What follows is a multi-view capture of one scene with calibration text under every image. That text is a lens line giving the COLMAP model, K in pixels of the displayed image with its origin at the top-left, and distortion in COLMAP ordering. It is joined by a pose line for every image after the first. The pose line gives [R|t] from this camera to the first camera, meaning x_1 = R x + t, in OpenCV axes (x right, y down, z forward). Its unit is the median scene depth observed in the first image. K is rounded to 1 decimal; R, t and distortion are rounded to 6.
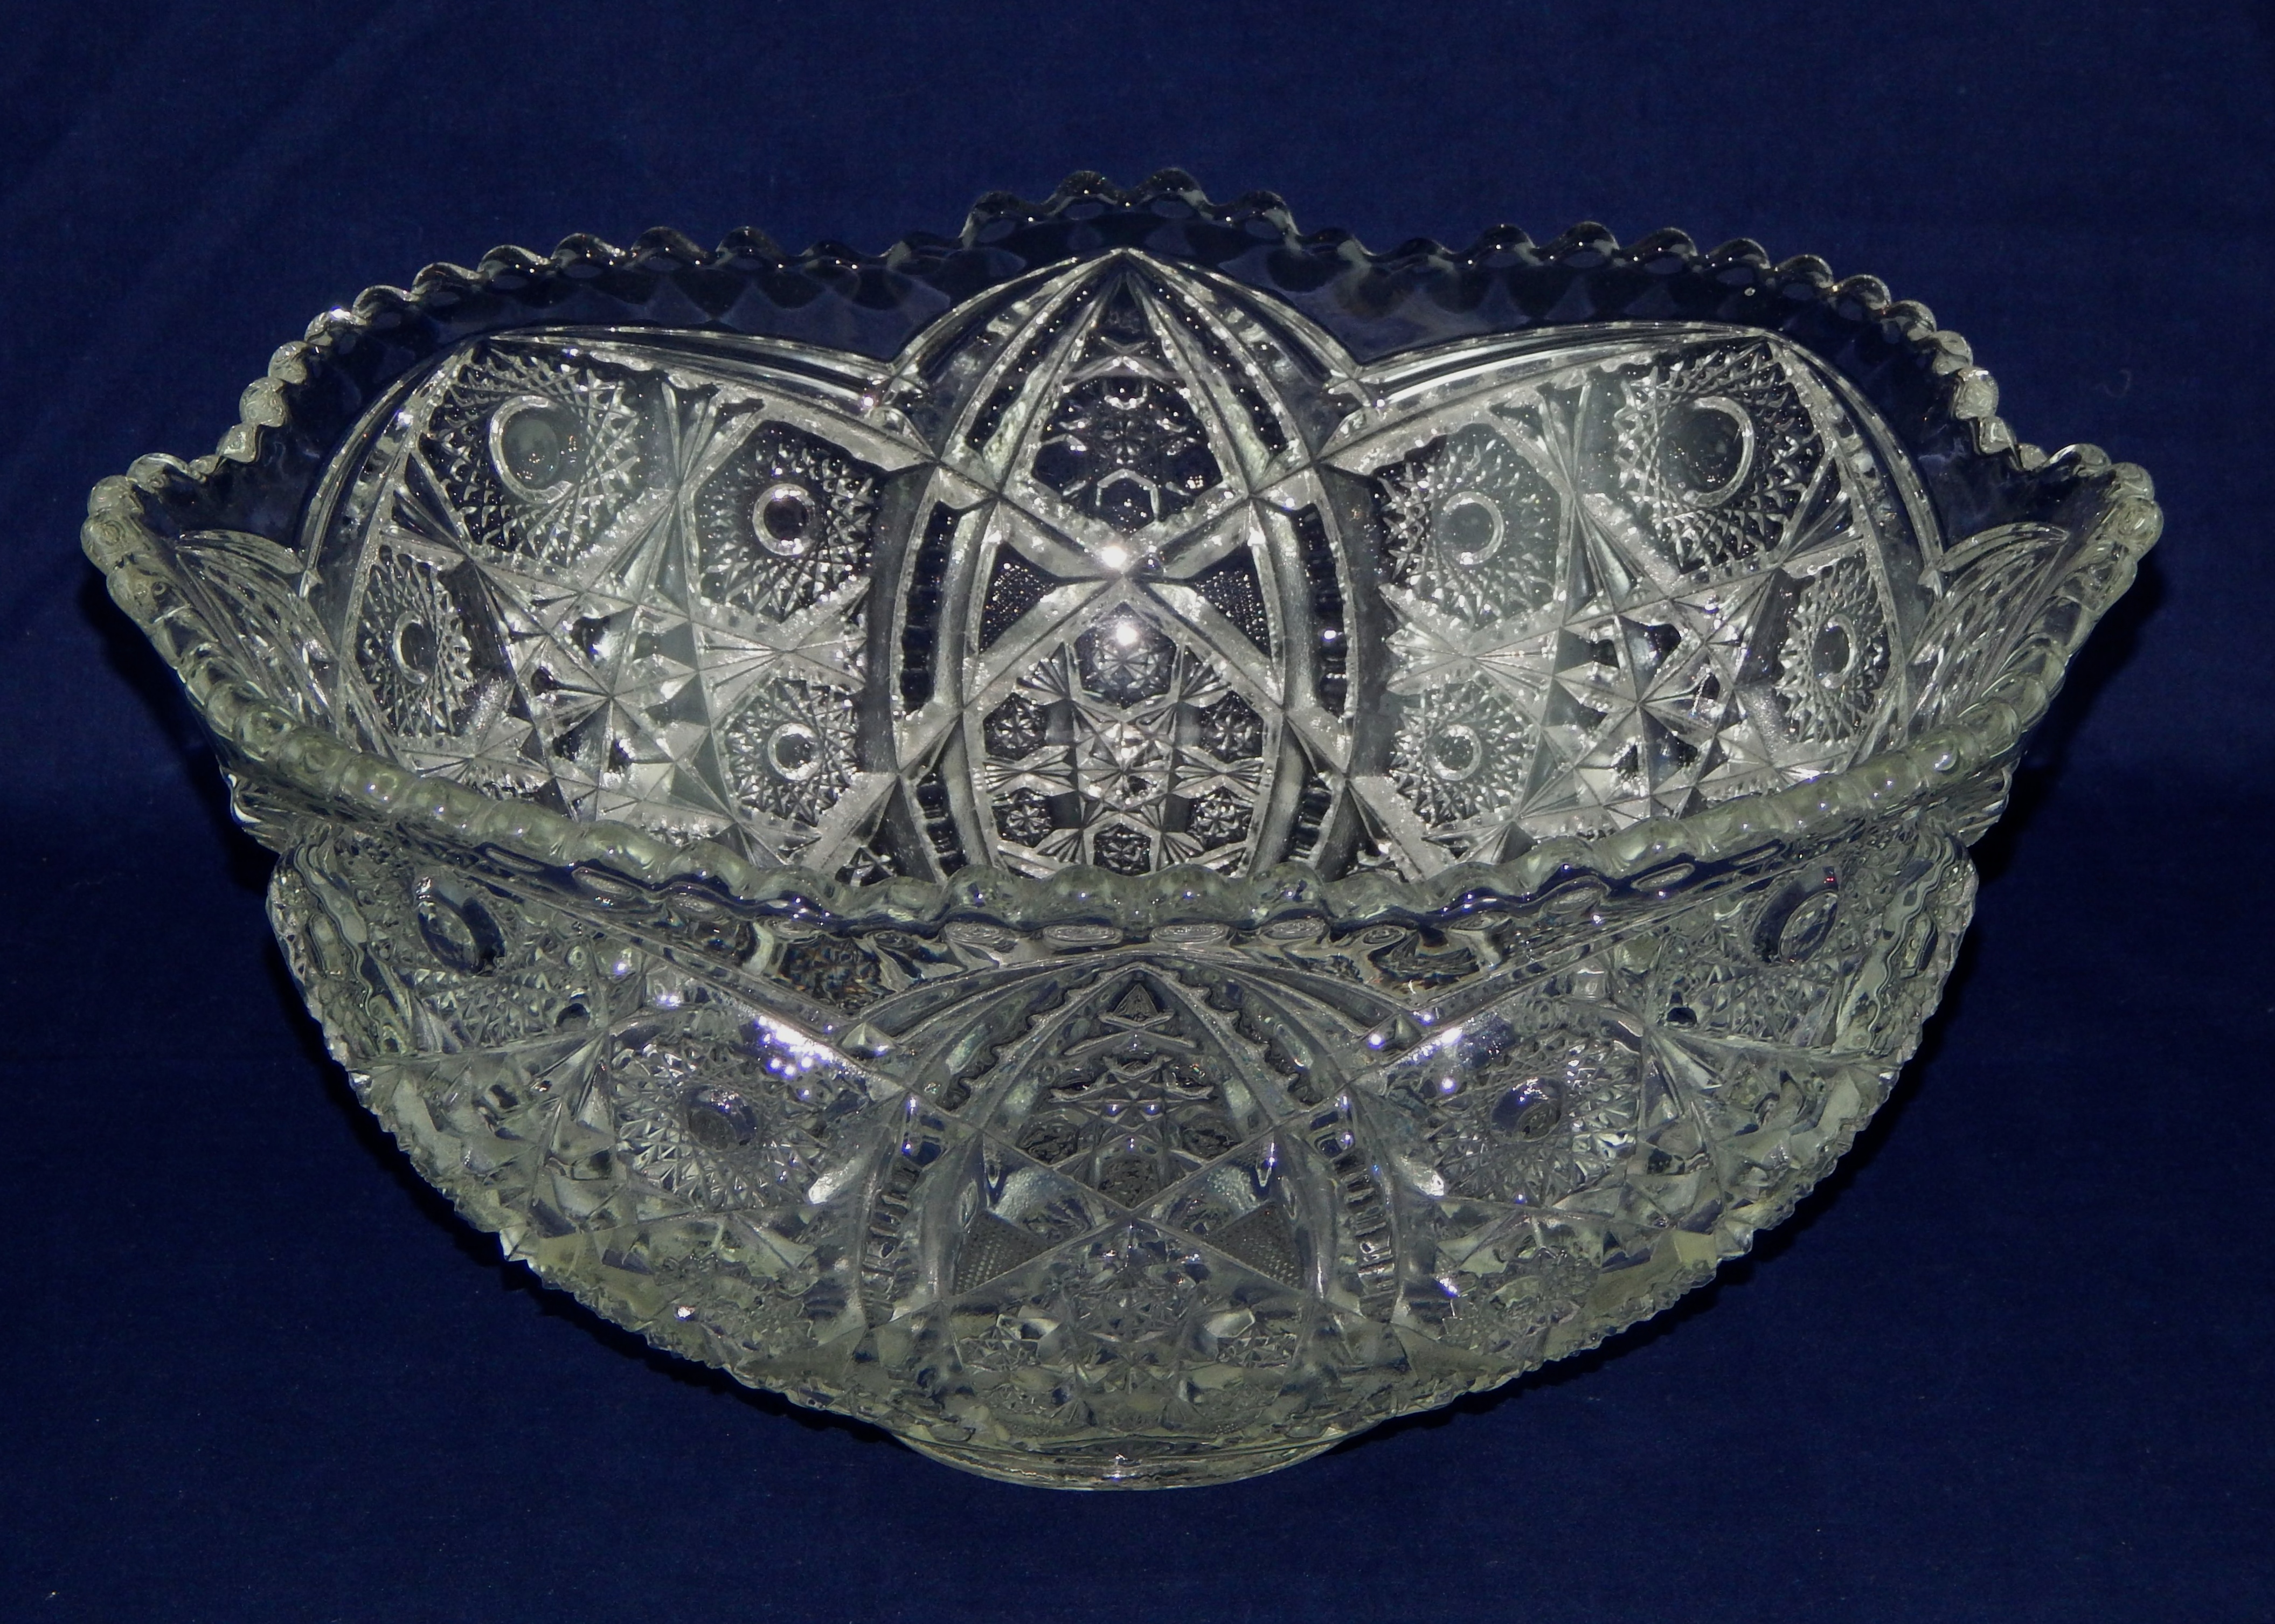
lens RADIAL K [[9029.8, 0, 1137.5], [0, 9029.8, 812.0], [0, 0, 1]] dist [-0.076336, 0.477696]
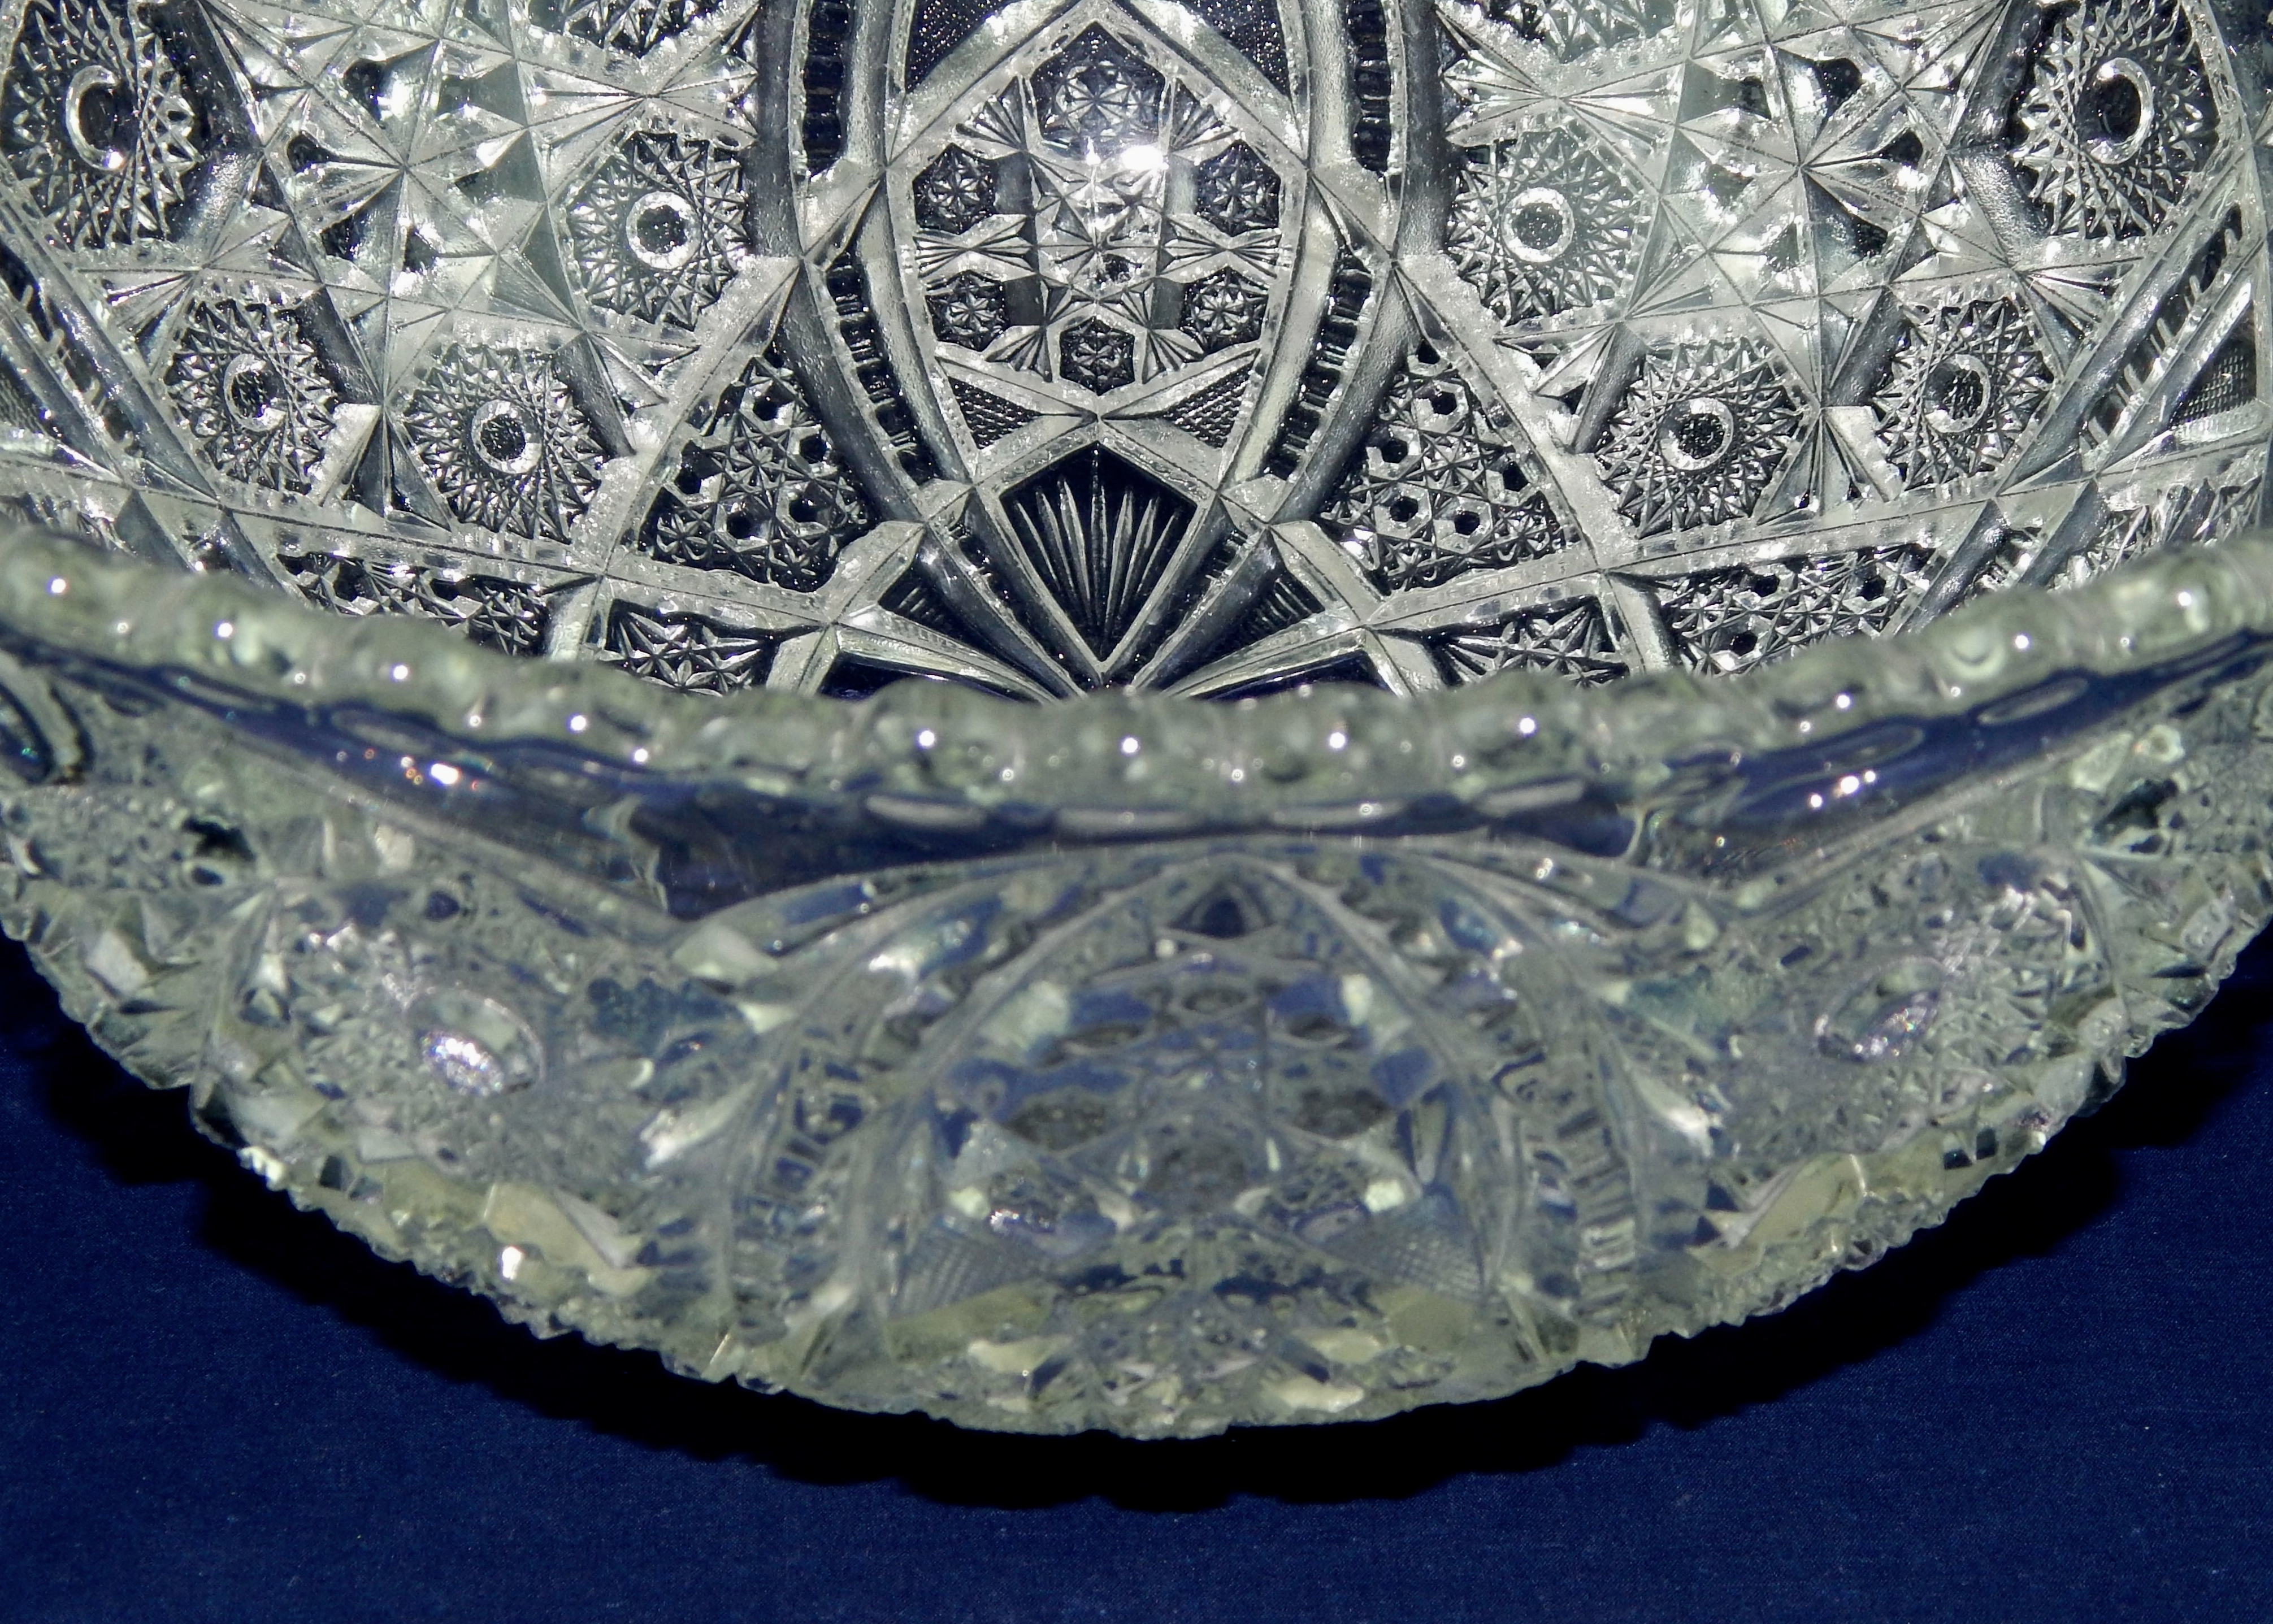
lens RADIAL K [[5109.7, 0, 1176.1], [0, 5109.7, 811.5], [0, 0, 1]] dist [0.062729, -0.545841]
pose [[0.999183, -0.011659, 0.038697, -0.012300], [0.005171, 0.986494, 0.163716, -0.028448], [-0.040083, -0.163382, 0.985748, 0.570588]]
